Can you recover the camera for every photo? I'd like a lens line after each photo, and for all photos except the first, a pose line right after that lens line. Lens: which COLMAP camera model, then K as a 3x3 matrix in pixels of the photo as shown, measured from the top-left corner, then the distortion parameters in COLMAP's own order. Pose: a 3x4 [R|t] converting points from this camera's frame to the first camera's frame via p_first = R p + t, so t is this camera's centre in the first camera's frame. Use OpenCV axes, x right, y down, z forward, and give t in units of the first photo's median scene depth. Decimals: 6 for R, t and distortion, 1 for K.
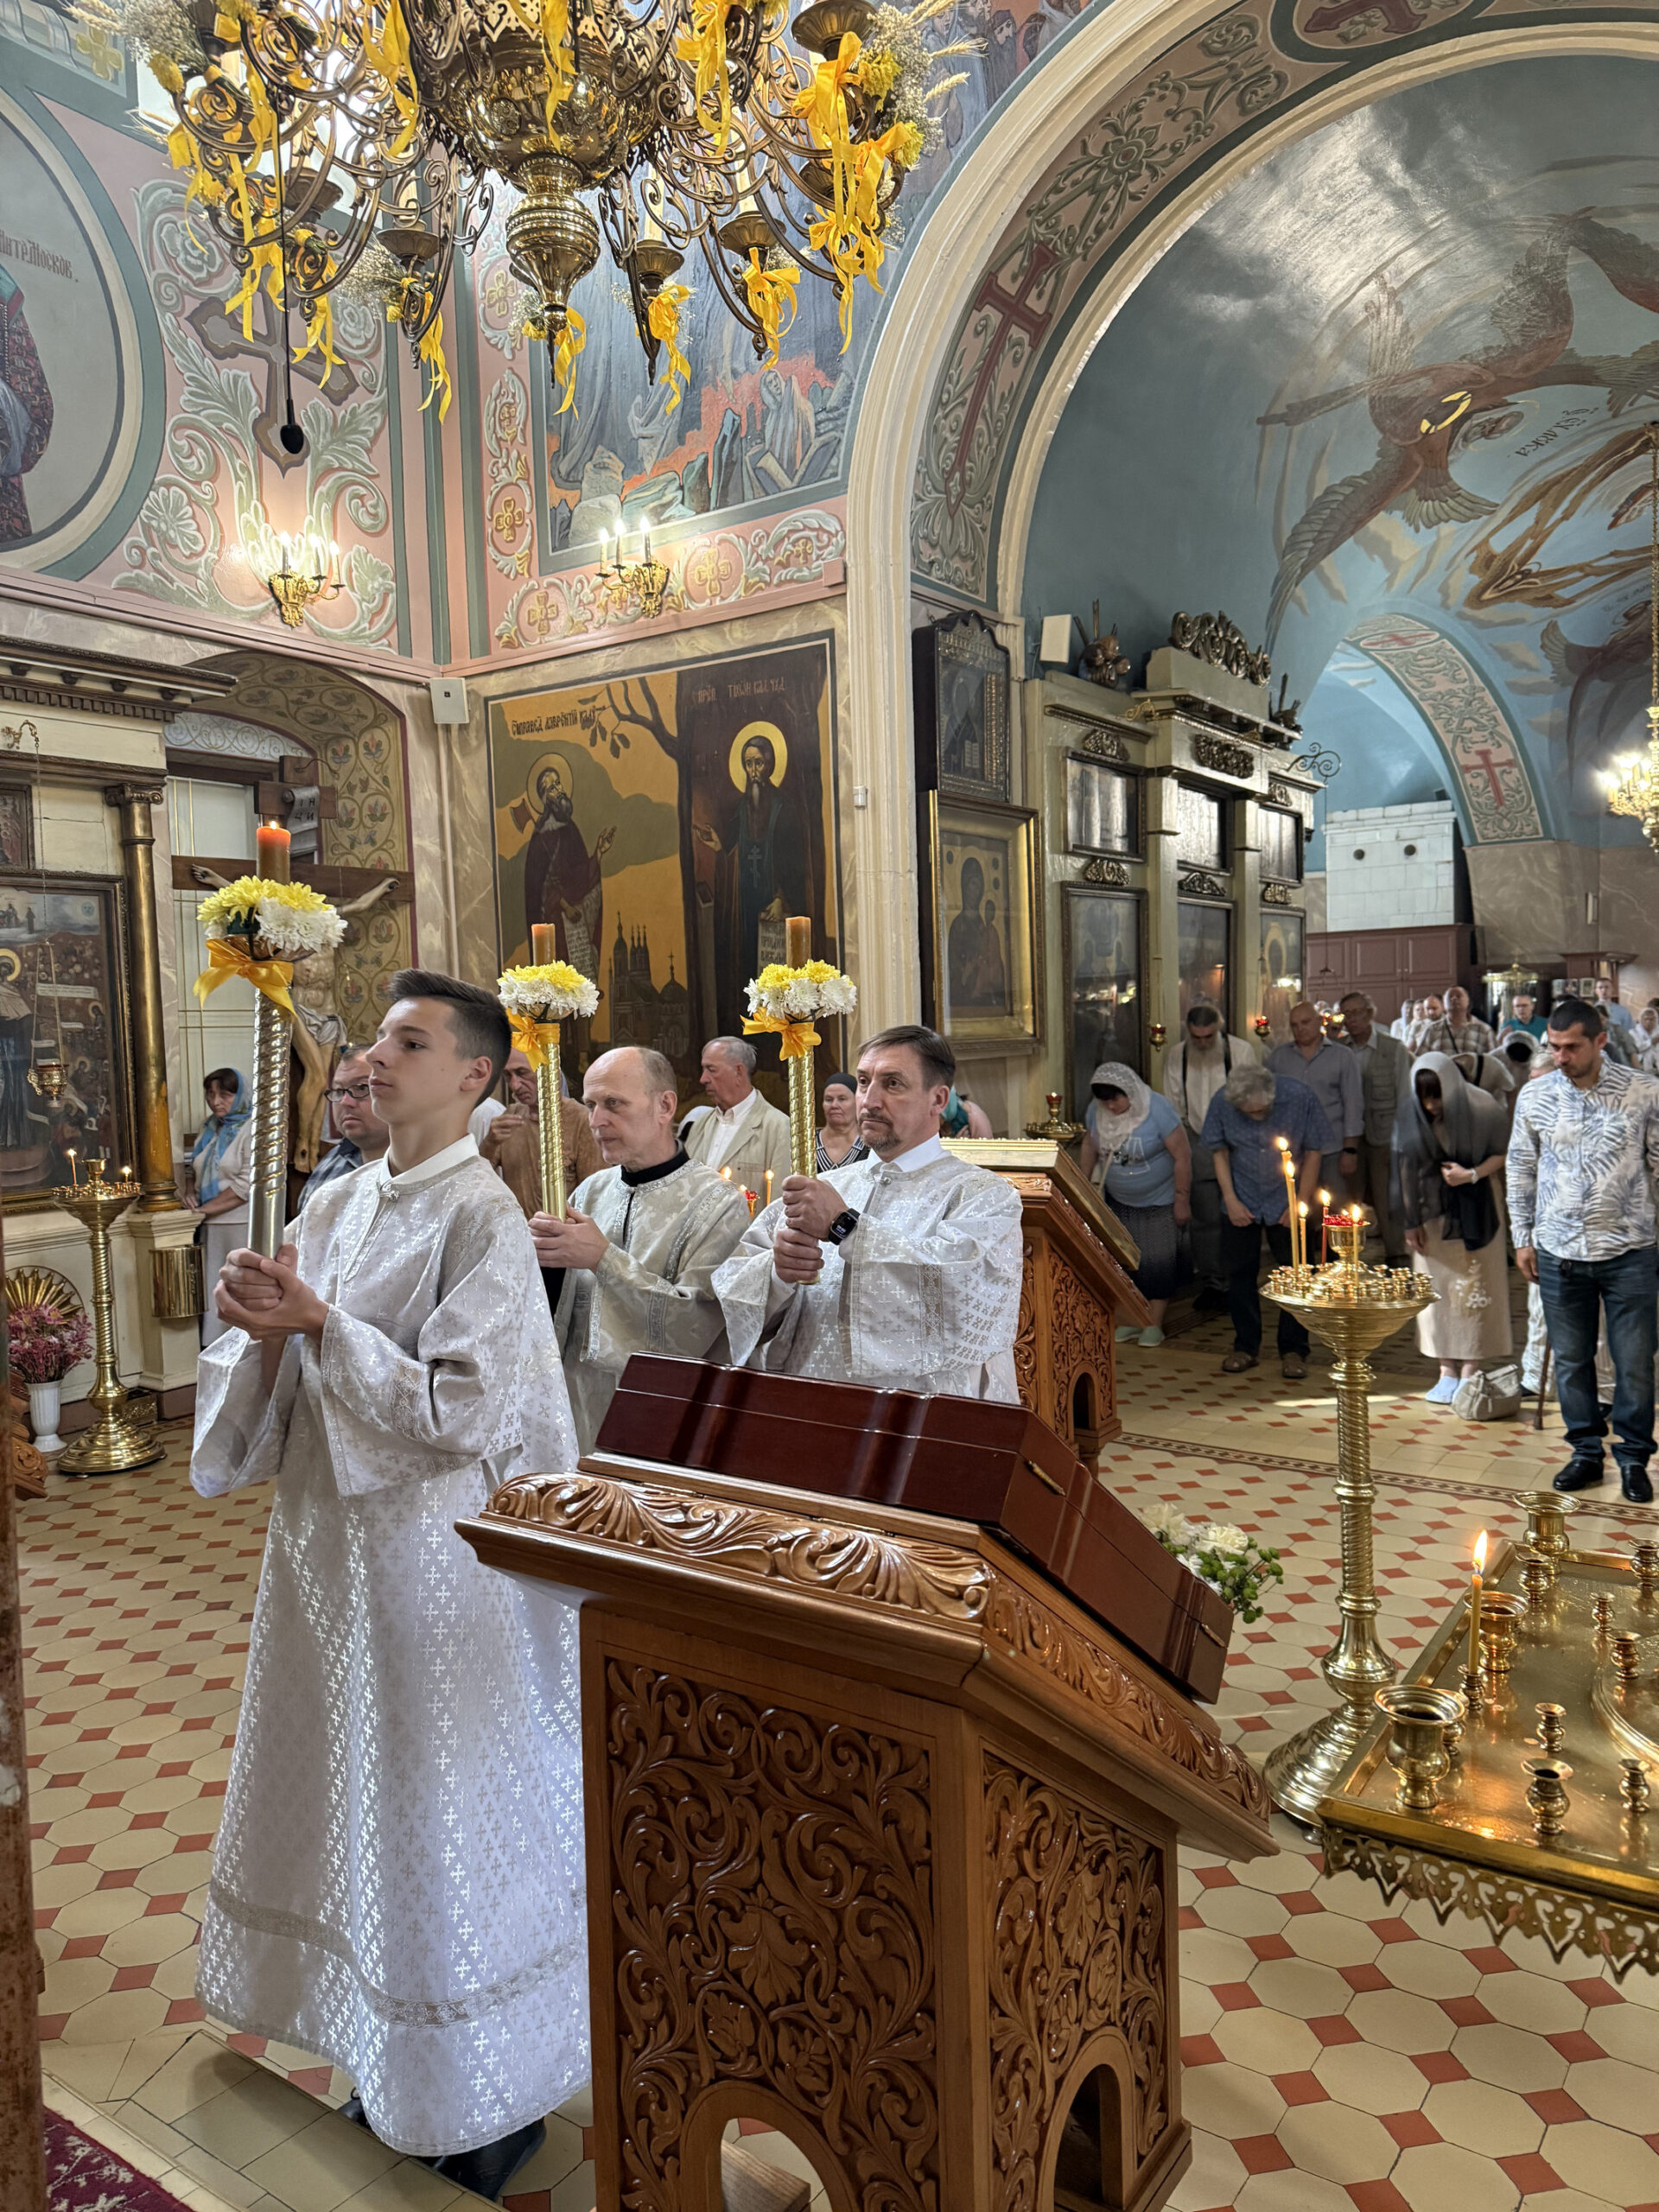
lens RADIAL K [[1537.0, 0, 809.4], [0, 1537.0, 1100.9], [0, 0, 1]] dist [0.175880, -0.369702]
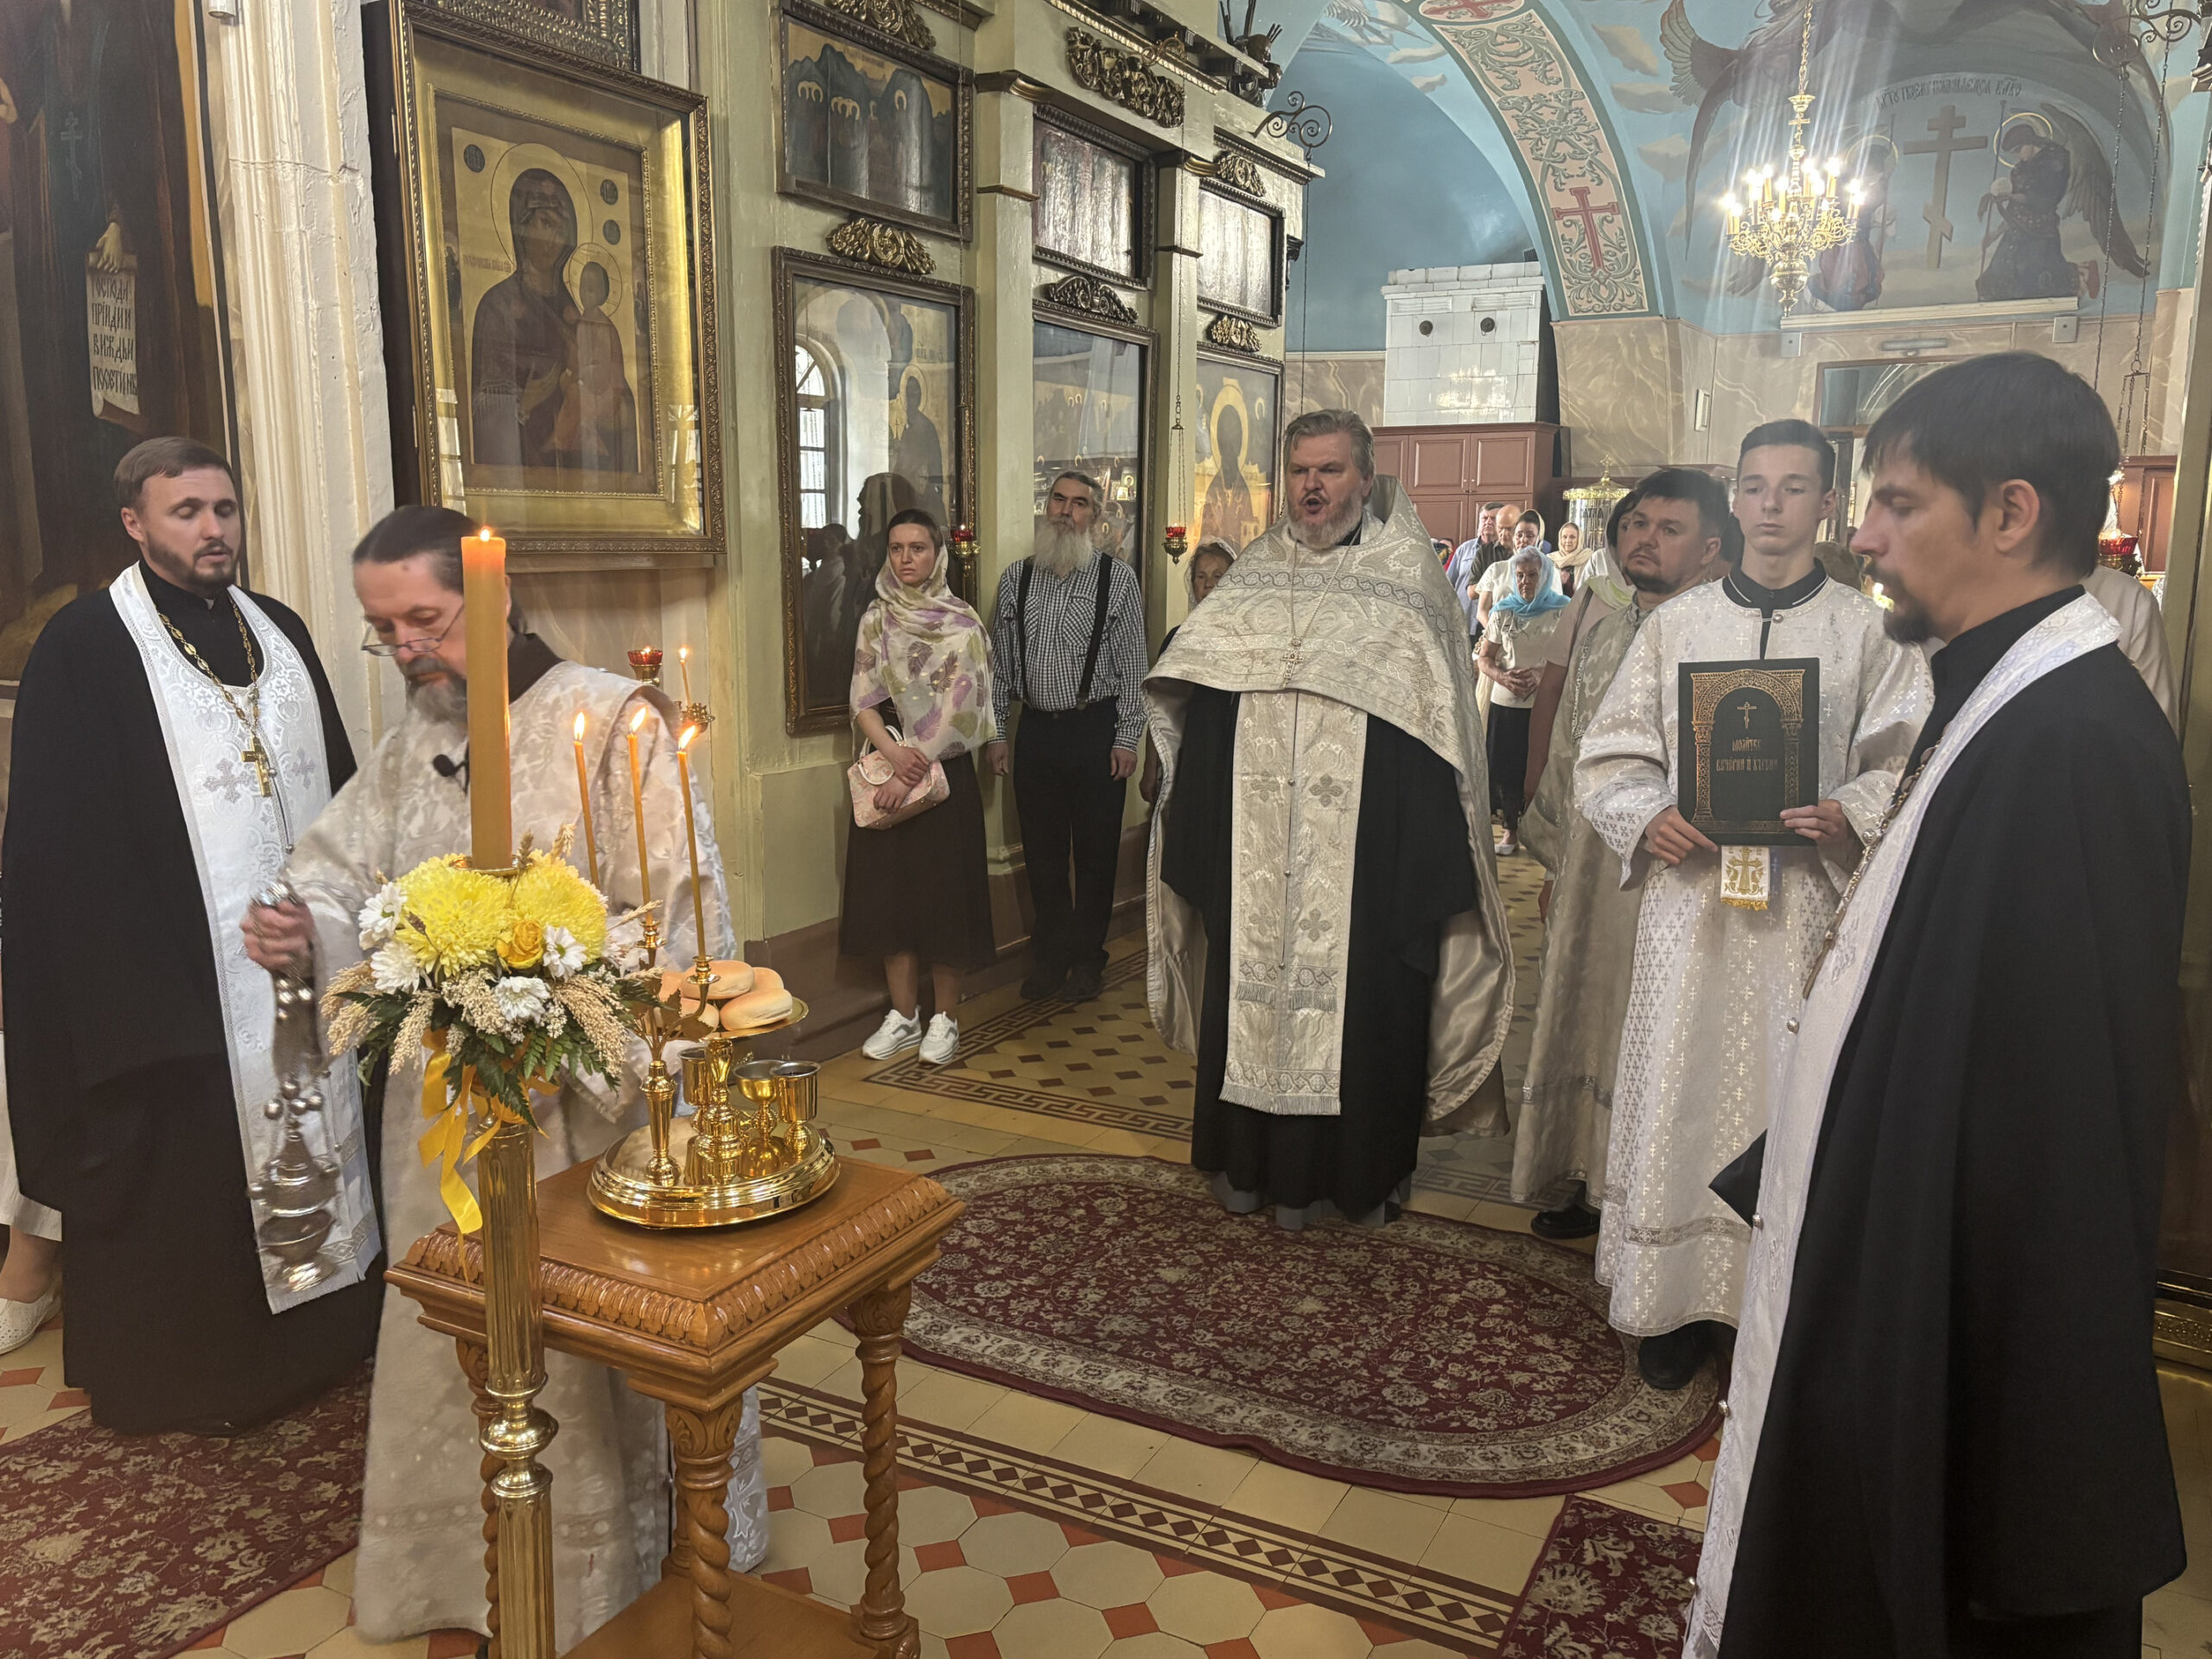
lens RADIAL K [[1719.9, 0, 1106.0], [0, 1719.9, 829.5], [0, 0, 1]] dist [0.054755, -0.054728]
pose [[0.990781, 0.010458, 0.135073, 0.199853], [-0.026259, 0.992933, 0.115737, -0.011887], [-0.132908, -0.118216, 0.984053, 0.361277]]
